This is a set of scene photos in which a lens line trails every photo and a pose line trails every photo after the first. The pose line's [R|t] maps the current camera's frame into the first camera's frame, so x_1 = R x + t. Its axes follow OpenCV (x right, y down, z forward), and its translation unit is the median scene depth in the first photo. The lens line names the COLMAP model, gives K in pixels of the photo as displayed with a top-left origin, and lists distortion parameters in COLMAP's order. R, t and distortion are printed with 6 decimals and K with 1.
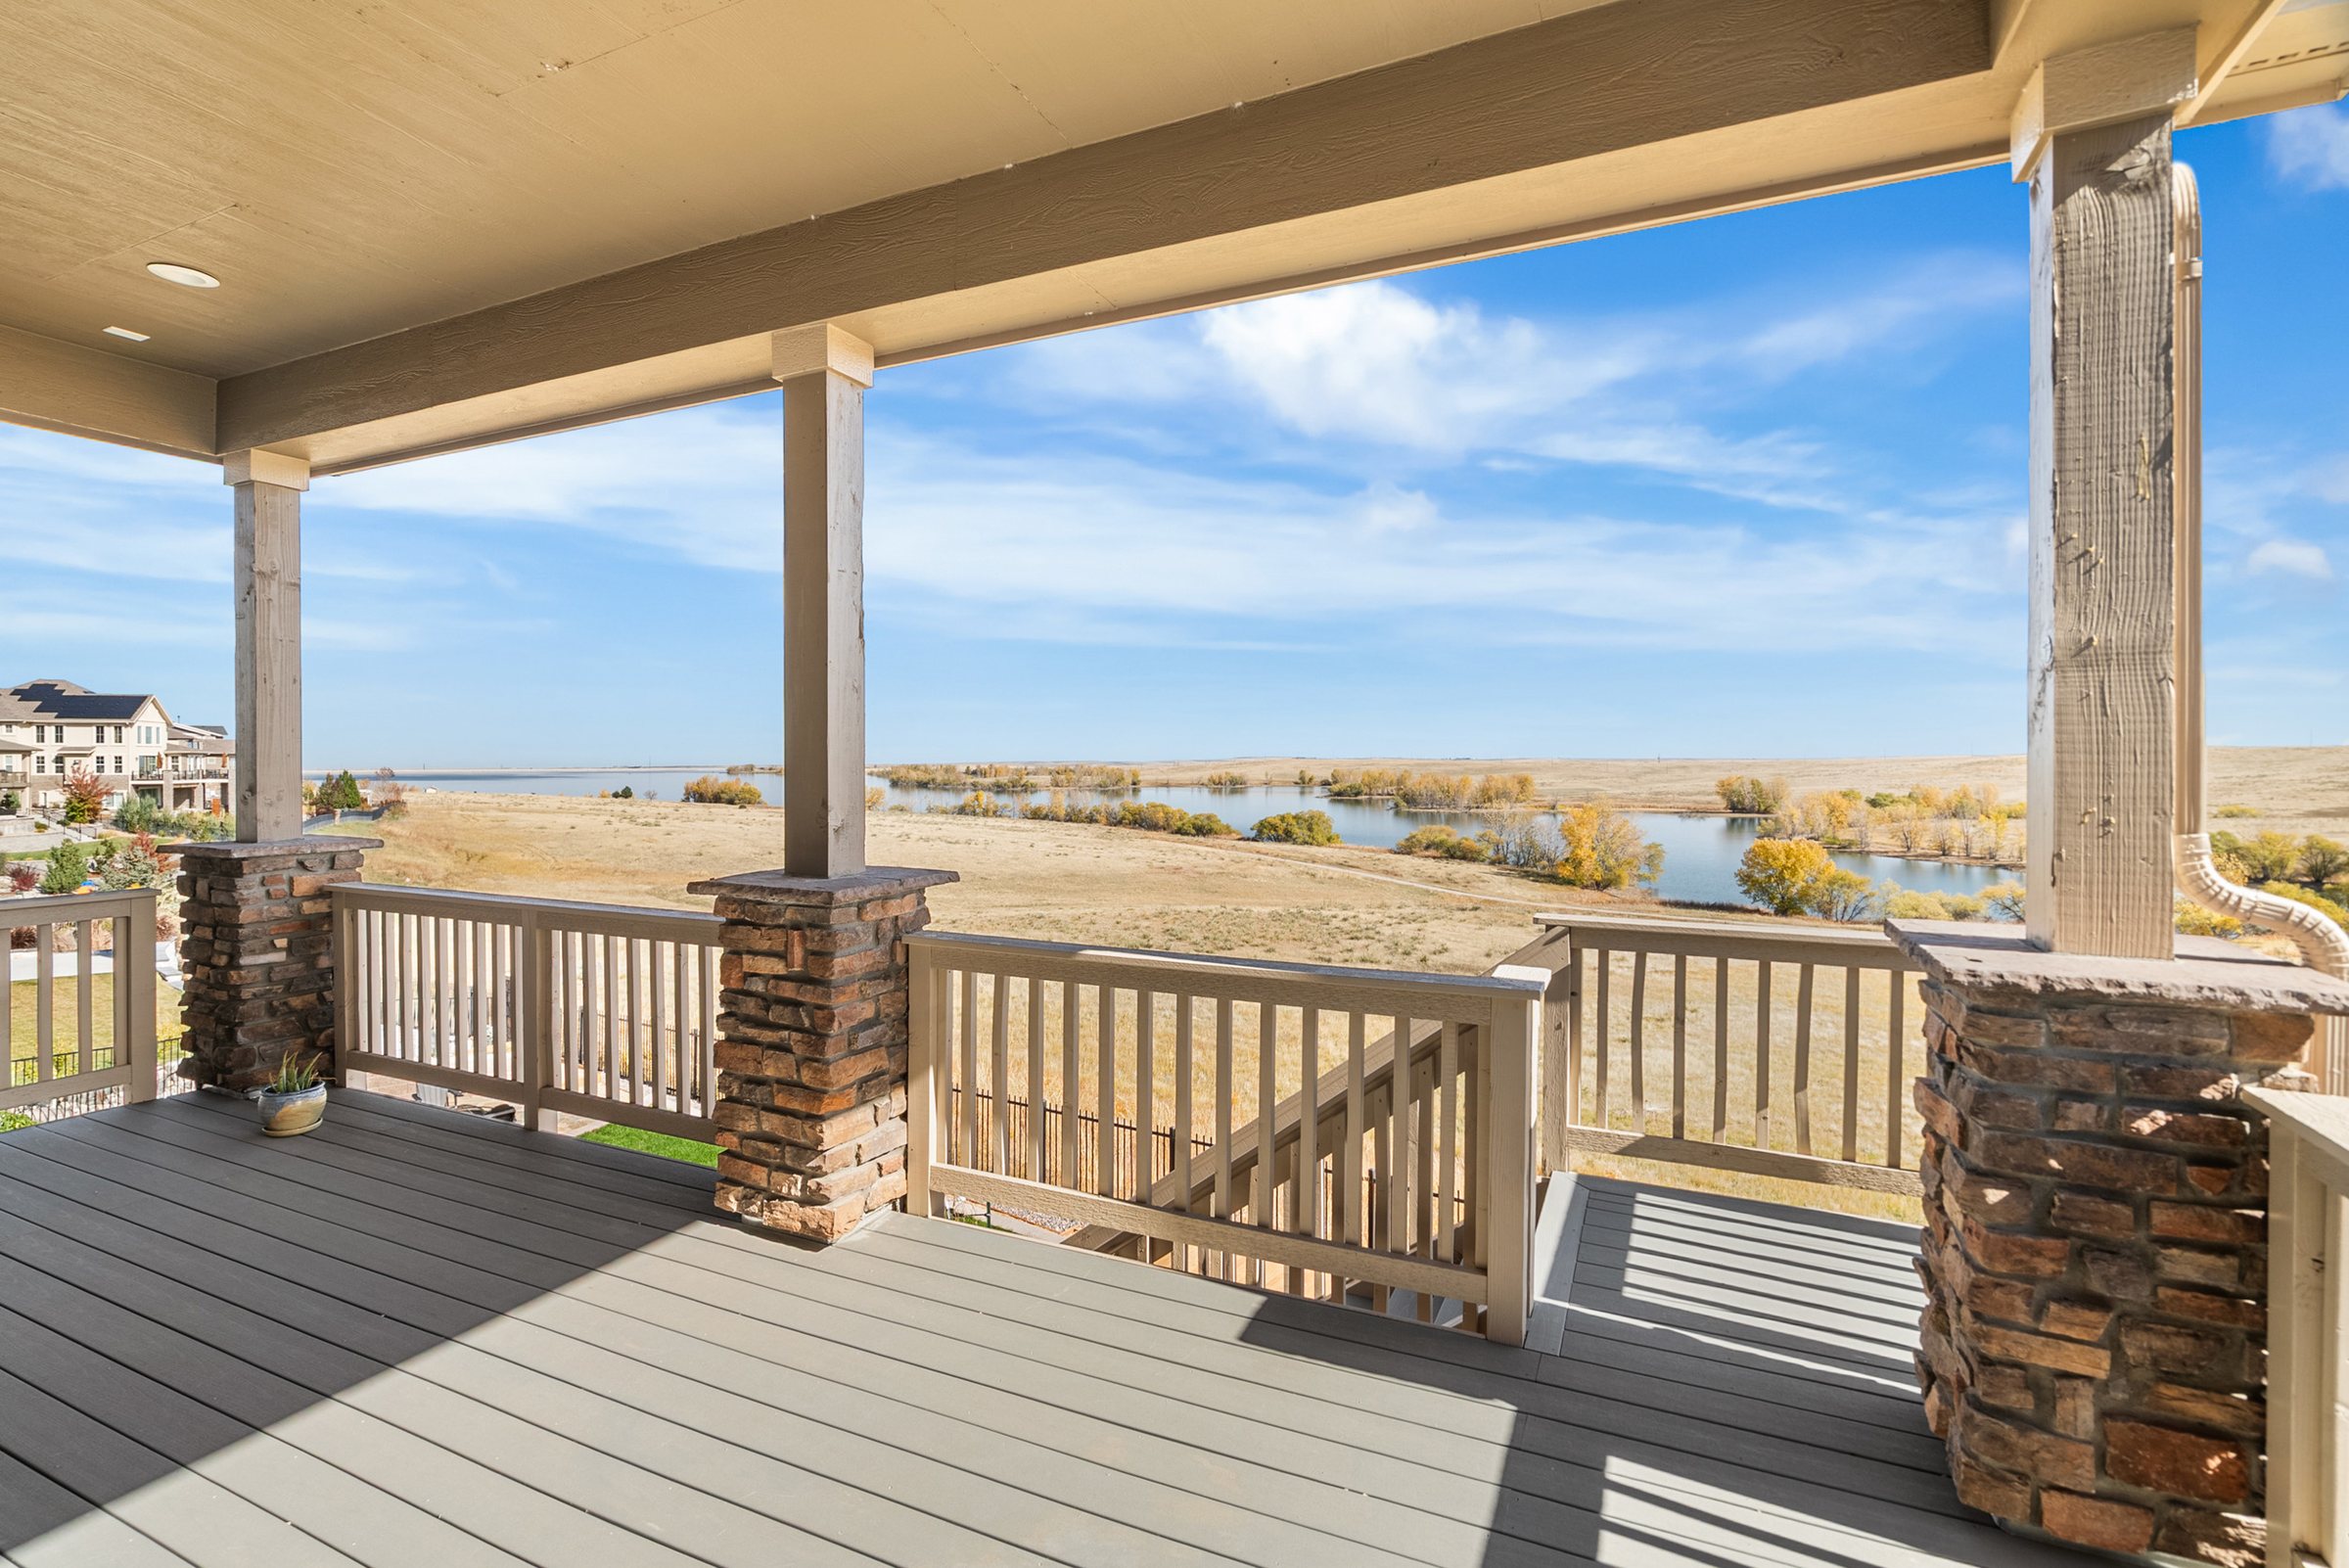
lens RADIAL K [[1080.7, 0, 1178.3], [0, 1080.7, 762.6], [0, 0, 1]] dist [-0.002300, 0.000878]
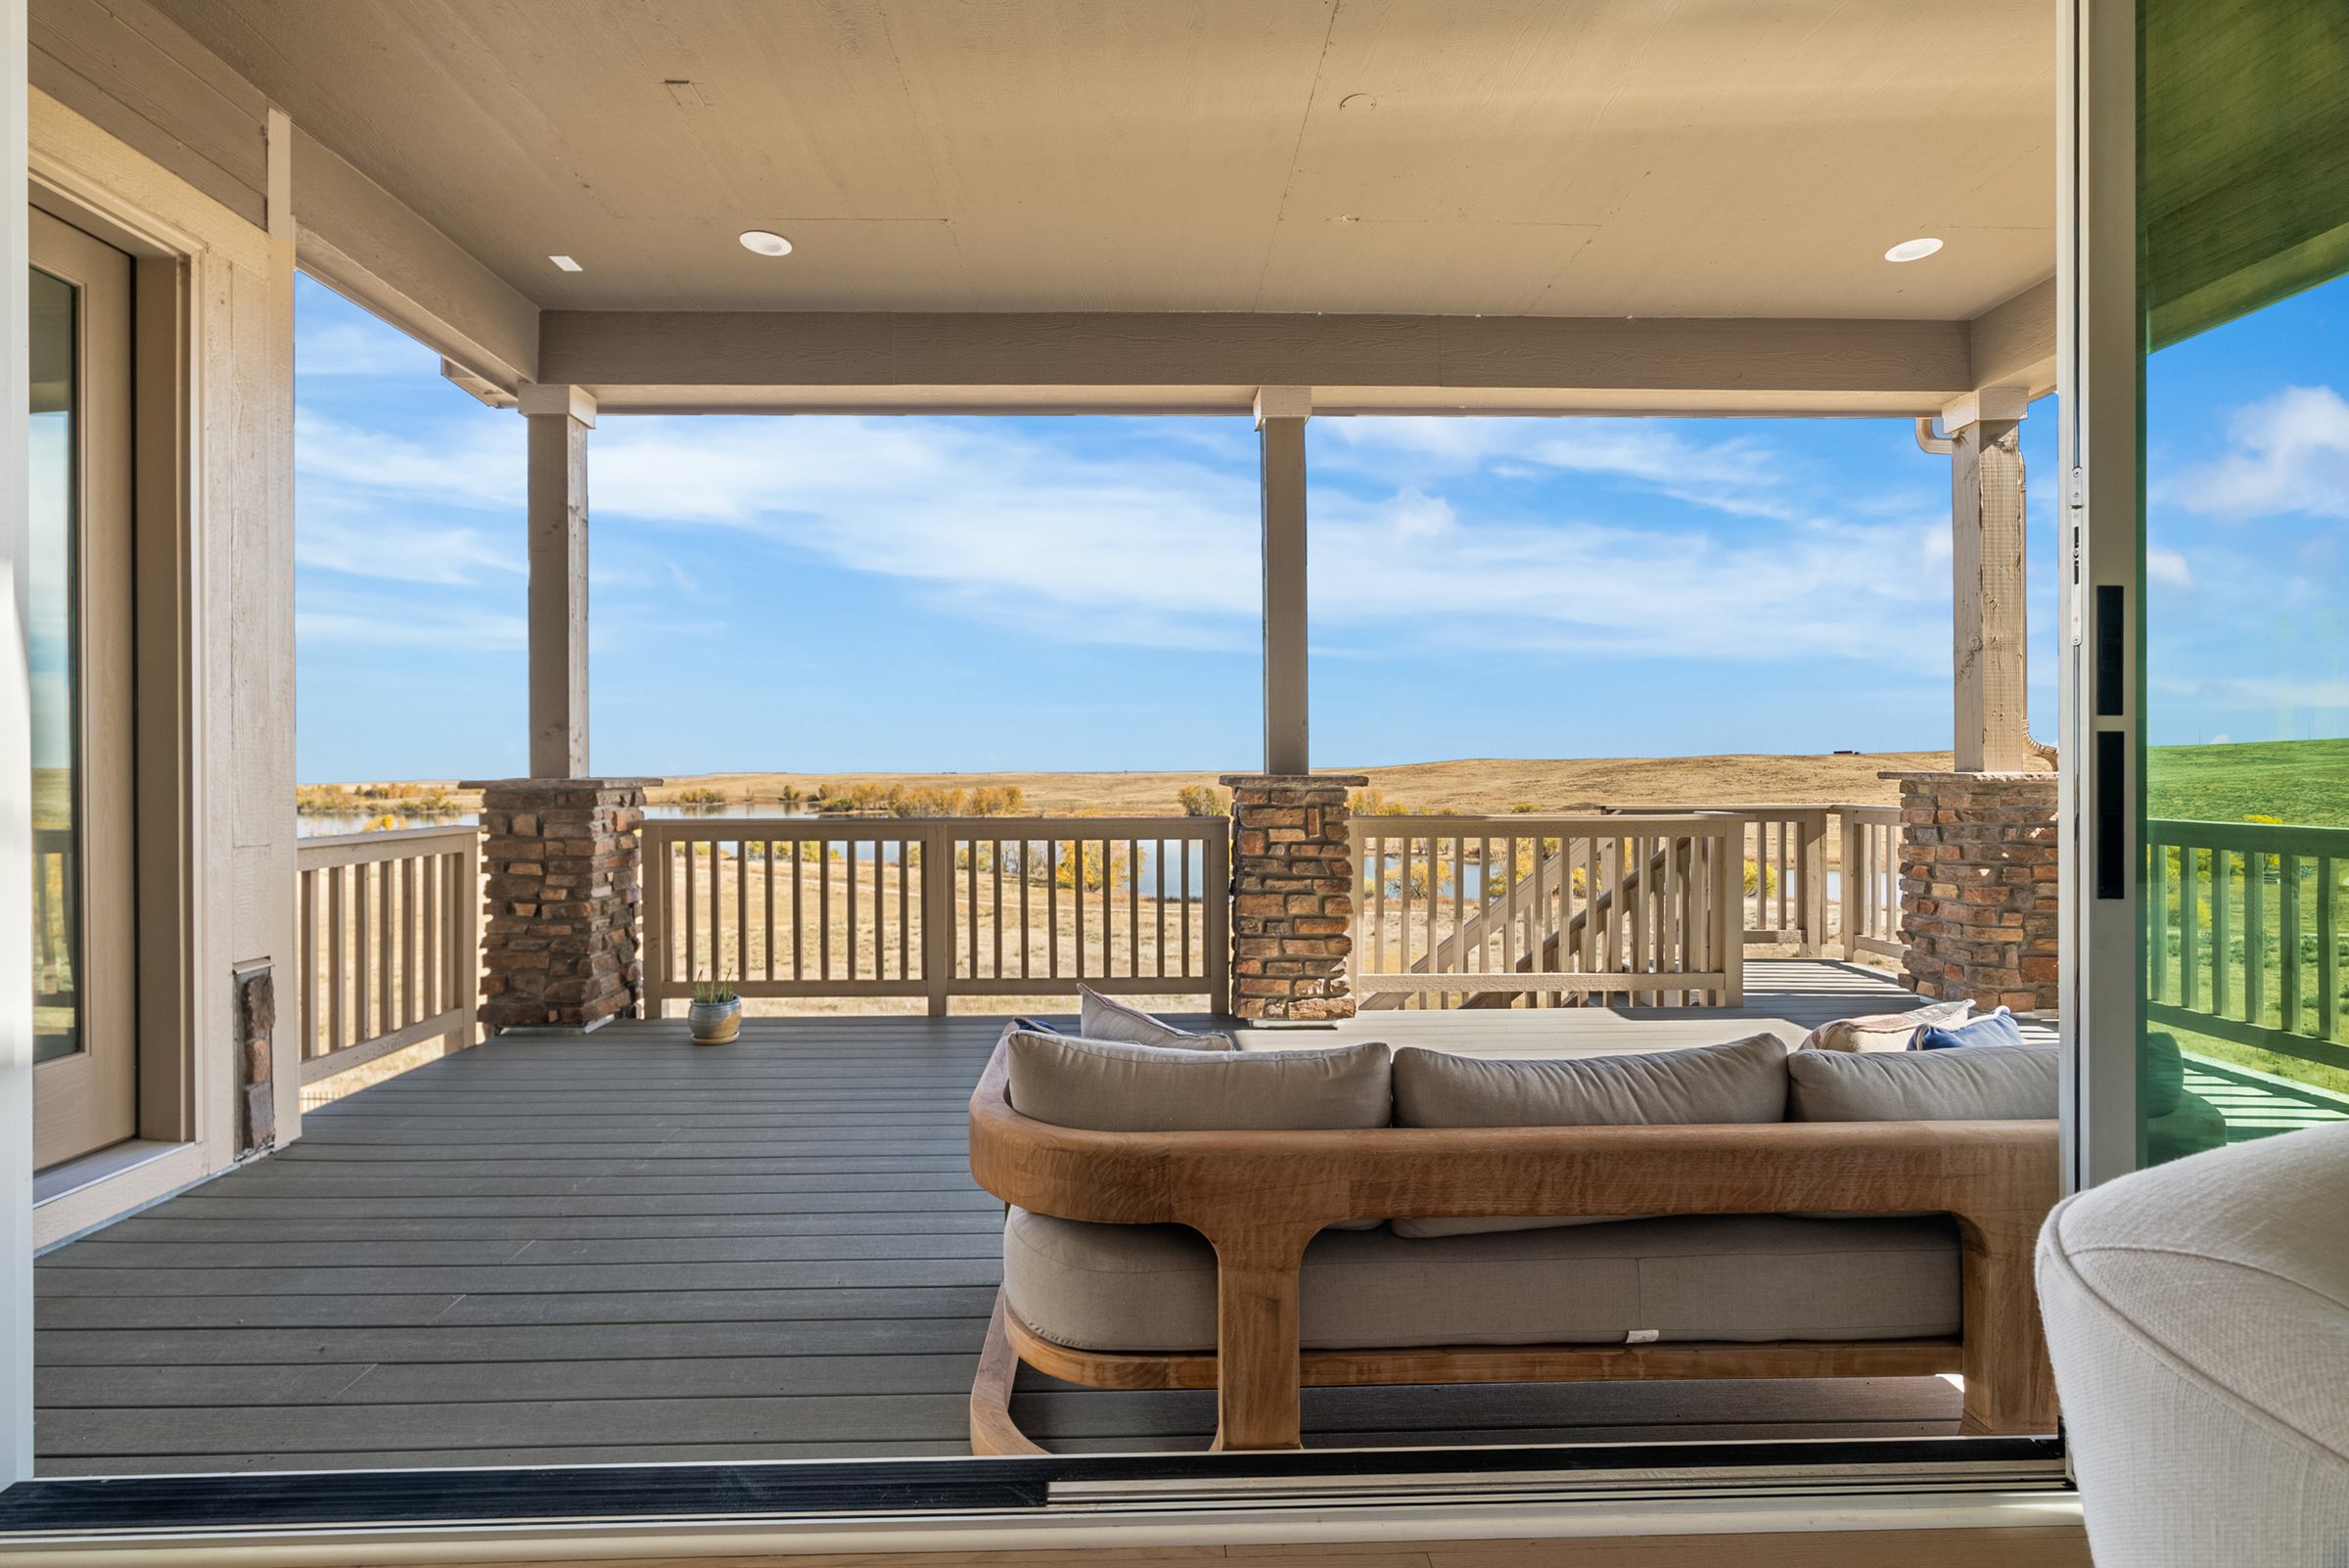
lens RADIAL K [[1069.5, 0, 1170.2], [0, 1069.5, 771.0], [0, 0, 1]] dist [-0.003048, -0.000042]
pose [[0.896162, -0.005508, 0.443692, -1.158050], [0.007994, 0.999961, -0.003732, 0.109327], [-0.443654, 0.006892, 0.896172, -0.184455]]
